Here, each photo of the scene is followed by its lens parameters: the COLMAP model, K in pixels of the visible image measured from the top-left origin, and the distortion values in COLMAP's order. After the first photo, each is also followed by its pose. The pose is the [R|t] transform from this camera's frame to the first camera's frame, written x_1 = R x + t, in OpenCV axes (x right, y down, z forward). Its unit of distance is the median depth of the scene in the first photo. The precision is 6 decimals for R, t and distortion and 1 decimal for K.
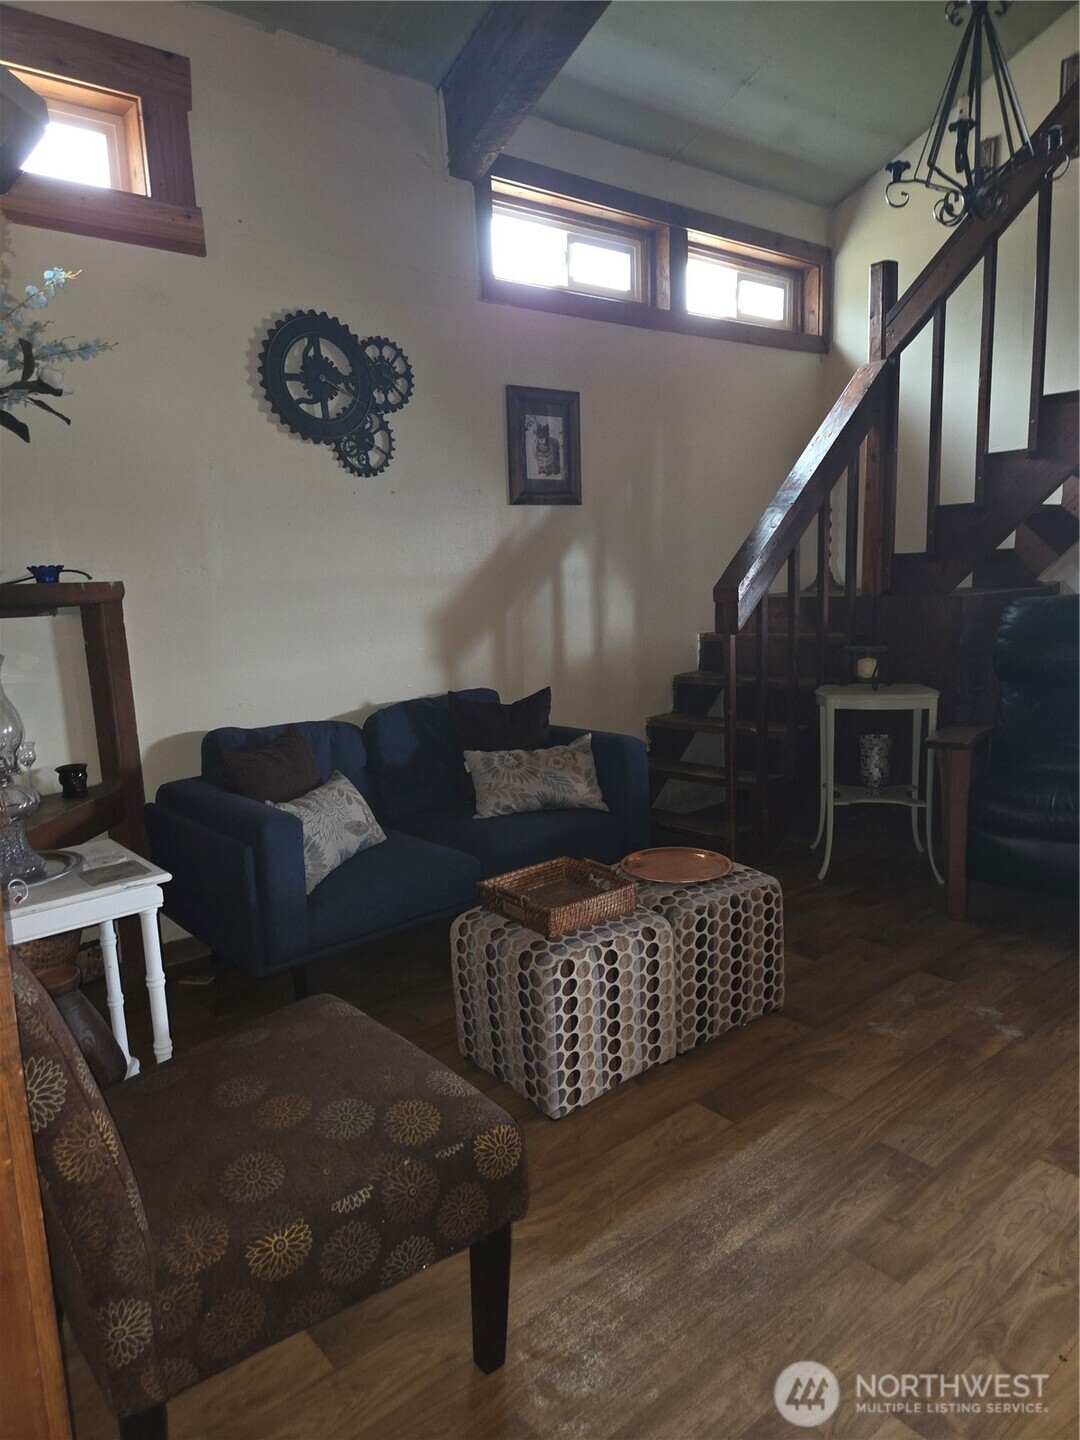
lens RADIAL K [[966.1, 0, 551.8], [0, 966.1, 731.8], [0, 0, 1]] dist [0.076420, -0.060357]
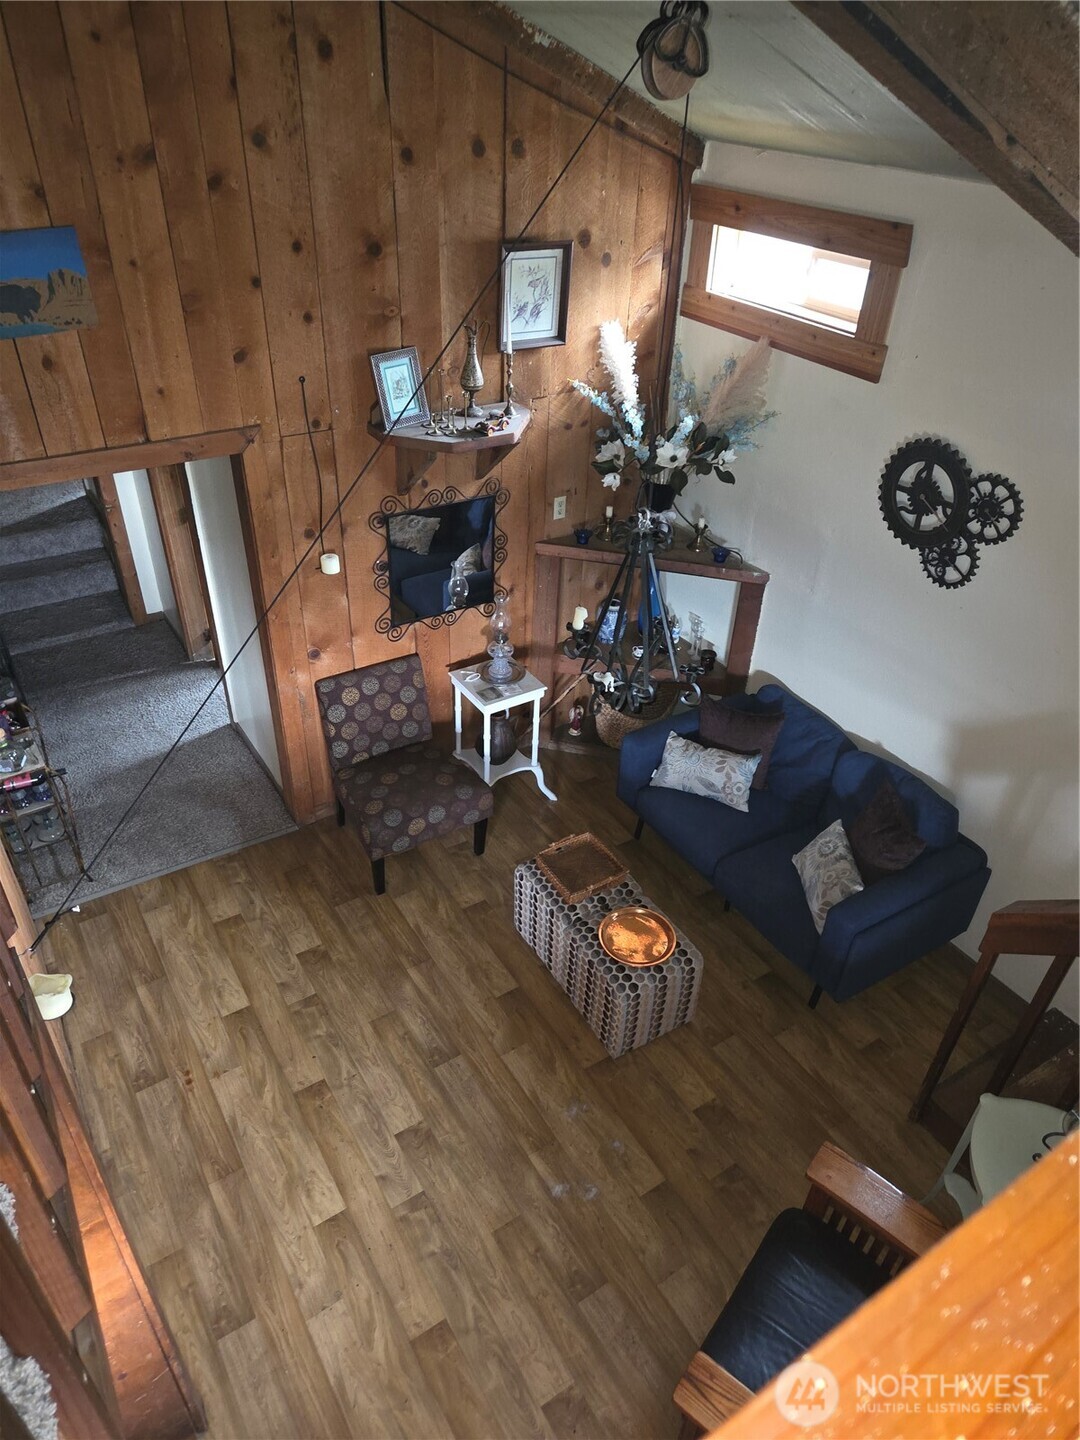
lens RADIAL K [[966.1, 0, 536.9], [0, 966.1, 727.8], [0, 0, 1]] dist [0.076420, -0.060357]
pose [[-0.133725, 0.596060, -0.791726, 0.861219], [-0.226630, 0.759338, 0.609955, -0.730634], [0.964757, 0.260995, 0.033542, 0.585664]]
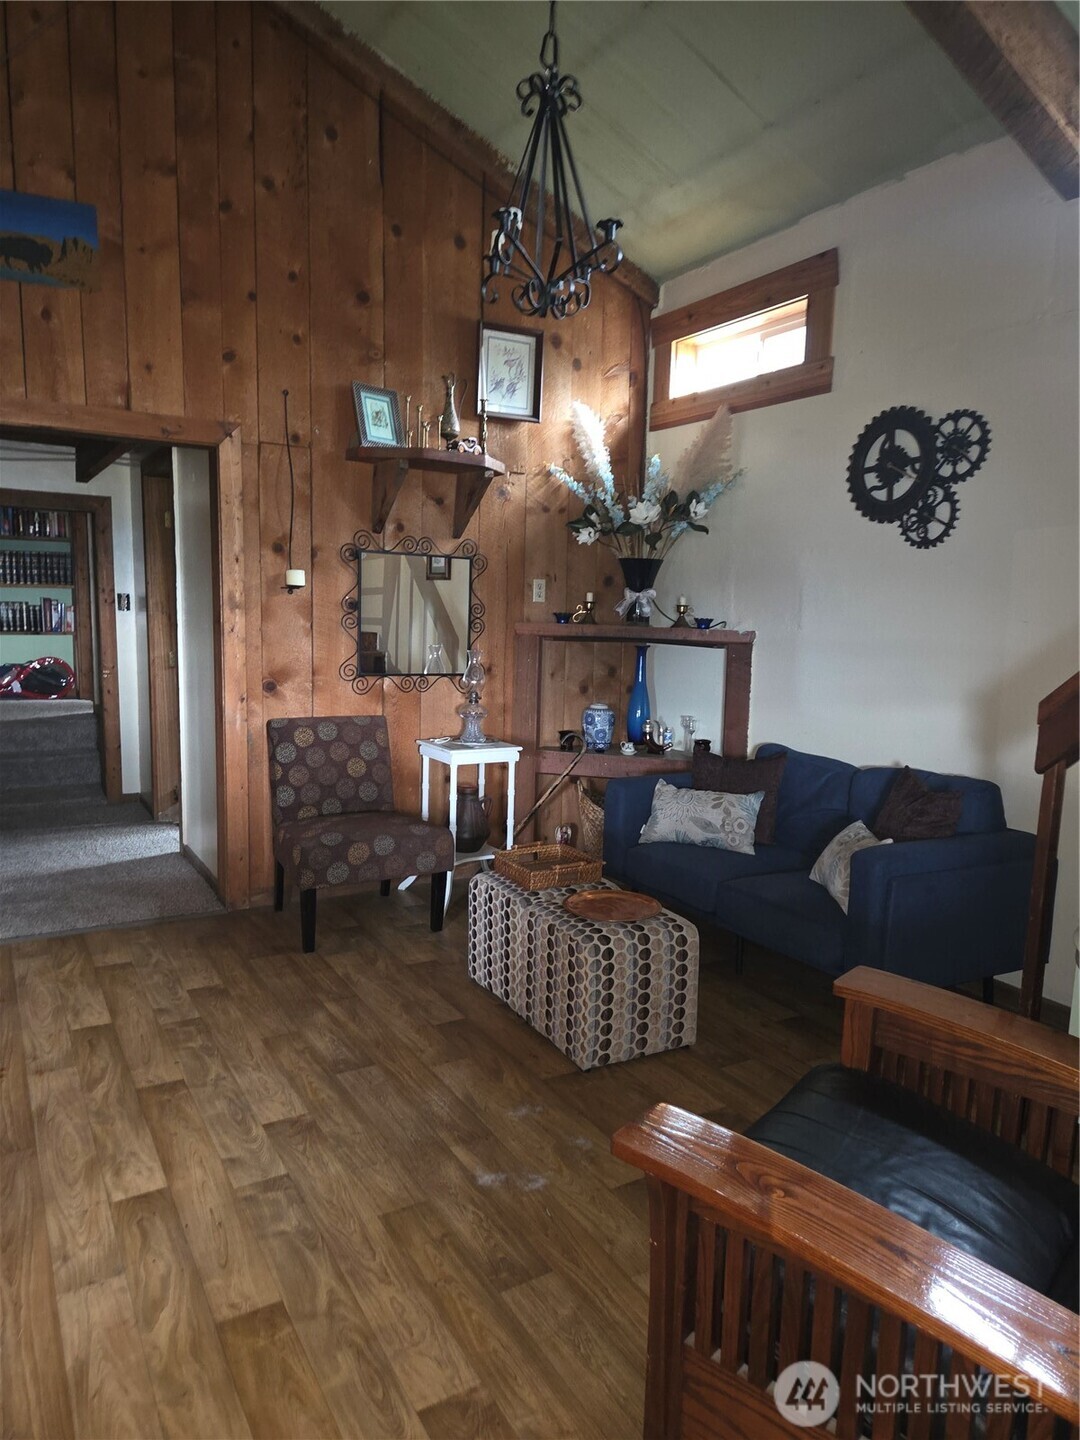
lens RADIAL K [[966.1, 0, 533.8], [0, 966.1, 731.0], [0, 0, 1]] dist [0.076420, -0.060357]
pose [[-0.174019, 0.146696, -0.973754, 0.949152], [-0.215650, 0.959162, 0.183037, -0.182307], [0.960839, 0.241842, -0.135278, 0.812764]]
